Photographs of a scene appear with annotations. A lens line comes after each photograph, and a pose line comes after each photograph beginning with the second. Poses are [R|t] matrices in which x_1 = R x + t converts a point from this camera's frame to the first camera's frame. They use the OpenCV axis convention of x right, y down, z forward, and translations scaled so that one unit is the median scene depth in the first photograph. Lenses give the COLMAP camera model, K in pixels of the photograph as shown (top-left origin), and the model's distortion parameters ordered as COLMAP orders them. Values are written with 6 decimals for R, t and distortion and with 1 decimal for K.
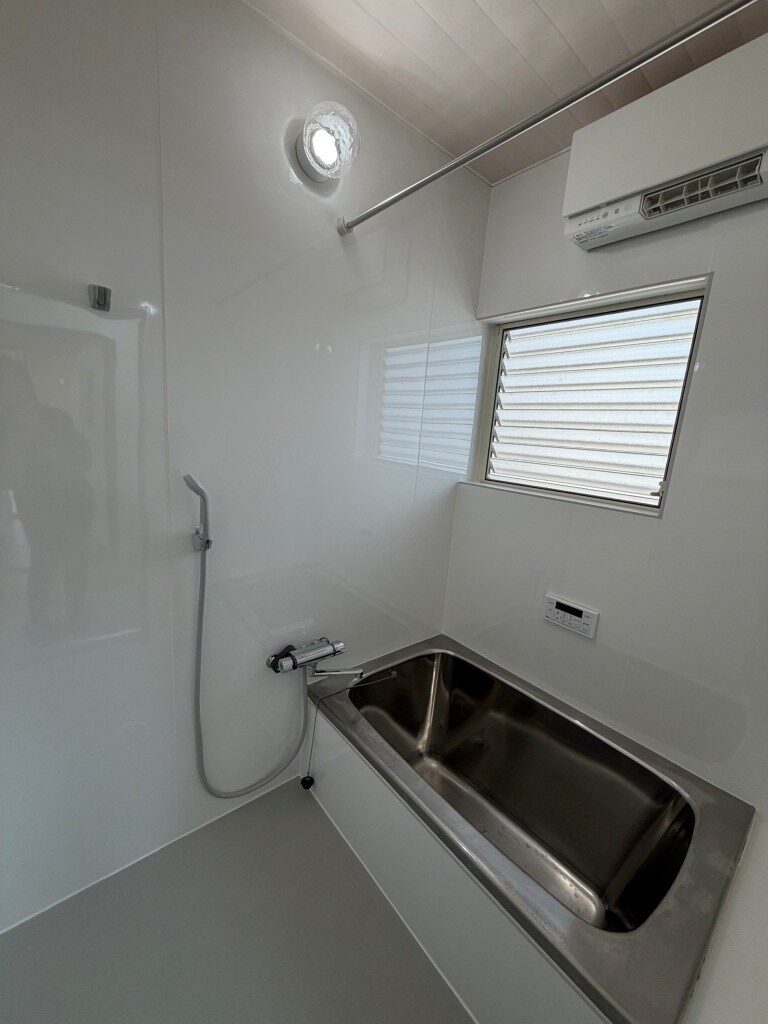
lens RADIAL K [[408.0, 0, 384.5], [0, 408.0, 511.4], [0, 0, 1]] dist [0.011747, -0.000686]
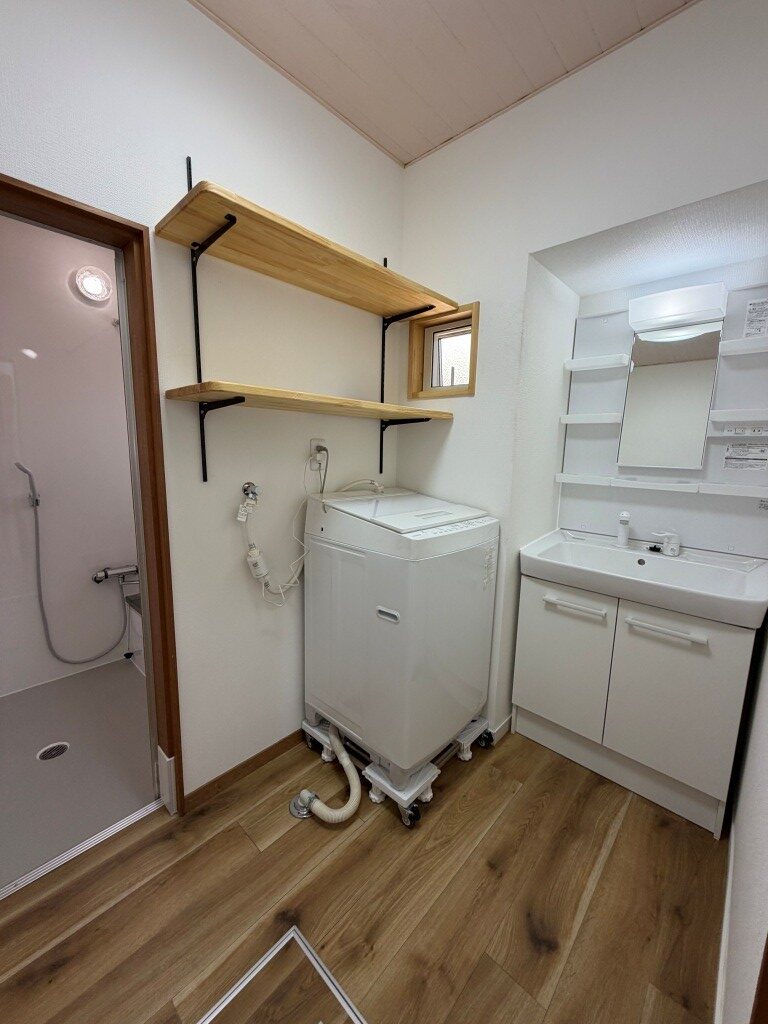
lens RADIAL K [[408.0, 0, 382.0], [0, 408.0, 517.5], [0, 0, 1]] dist [0.011747, -0.000686]
pose [[0.991708, -0.069040, 0.108388, 0.867776], [0.071535, 0.997251, -0.019299, 0.289265], [-0.106758, 0.026892, 0.993921, -0.952920]]
